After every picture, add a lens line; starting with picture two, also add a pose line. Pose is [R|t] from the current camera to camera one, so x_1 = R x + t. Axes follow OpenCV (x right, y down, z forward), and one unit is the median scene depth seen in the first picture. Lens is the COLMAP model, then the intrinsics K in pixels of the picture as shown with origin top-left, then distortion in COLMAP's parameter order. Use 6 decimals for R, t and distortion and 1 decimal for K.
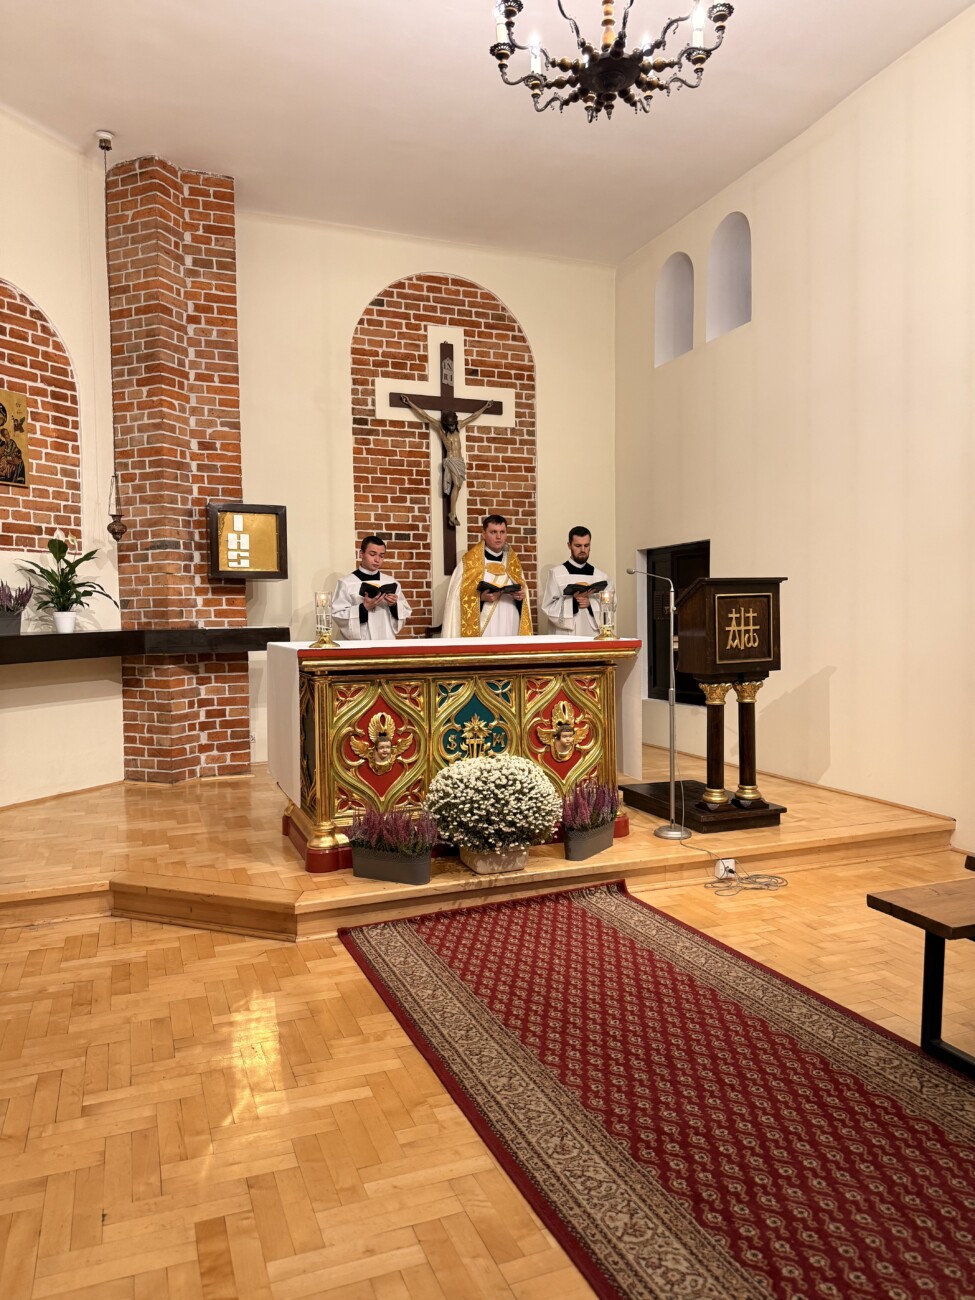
lens RADIAL K [[946.8, 0, 505.0], [0, 946.8, 699.7], [0, 0, 1]] dist [0.043742, -0.089231]
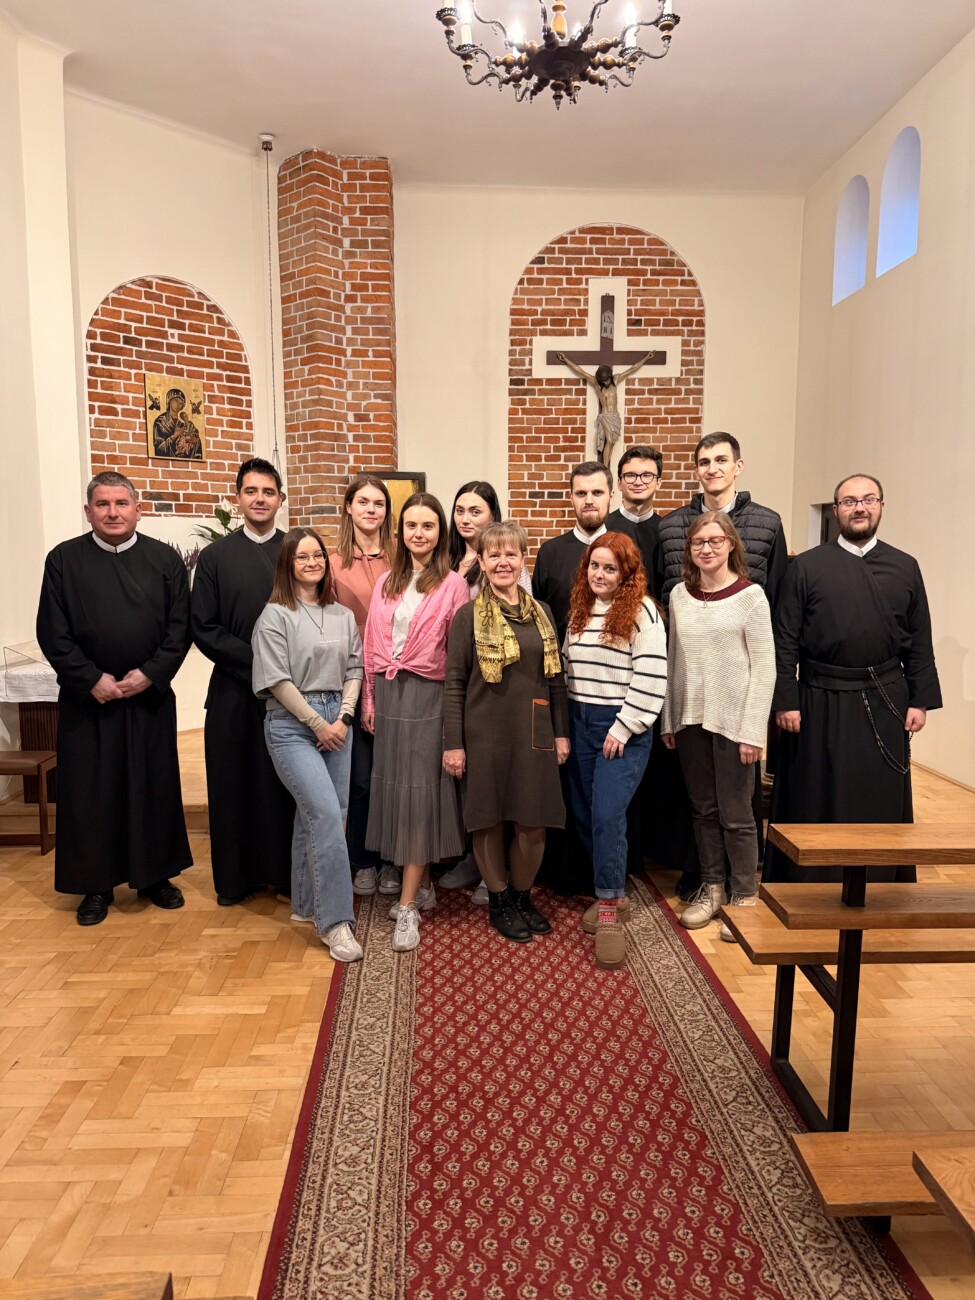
lens RADIAL K [[946.8, 0, 484.3], [0, 946.8, 709.1], [0, 0, 1]] dist [0.043742, -0.089231]
pose [[0.939314, 0.069528, -0.335939, 0.213739], [-0.041179, 0.995018, 0.090795, -0.037284], [0.340578, -0.071451, 0.937497, -0.002490]]
